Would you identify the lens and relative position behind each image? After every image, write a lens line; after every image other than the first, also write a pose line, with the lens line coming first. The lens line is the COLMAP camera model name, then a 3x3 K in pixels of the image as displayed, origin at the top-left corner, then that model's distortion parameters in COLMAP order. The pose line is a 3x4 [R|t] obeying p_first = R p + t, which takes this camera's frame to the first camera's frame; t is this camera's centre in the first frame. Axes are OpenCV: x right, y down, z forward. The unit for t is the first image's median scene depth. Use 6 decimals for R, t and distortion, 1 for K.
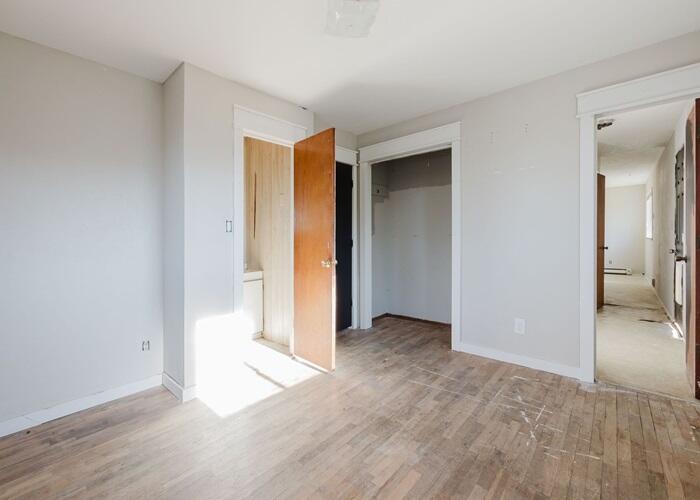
lens RADIAL K [[305.7, 0, 350.1], [0, 305.7, 245.2], [0, 0, 1]] dist [0.000038, 0.000380]
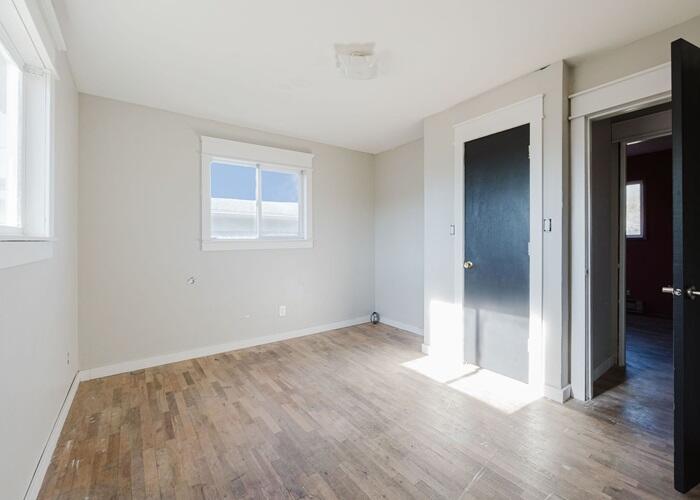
lens RADIAL K [[305.7, 0, 343.6], [0, 305.7, 236.4], [0, 0, 1]] dist [0.000038, 0.000380]
pose [[-0.233570, 0.002799, -0.972336, 1.158006], [-0.008653, 0.999950, 0.004957, -0.051638], [0.972302, 0.009571, -0.233534, 1.169906]]
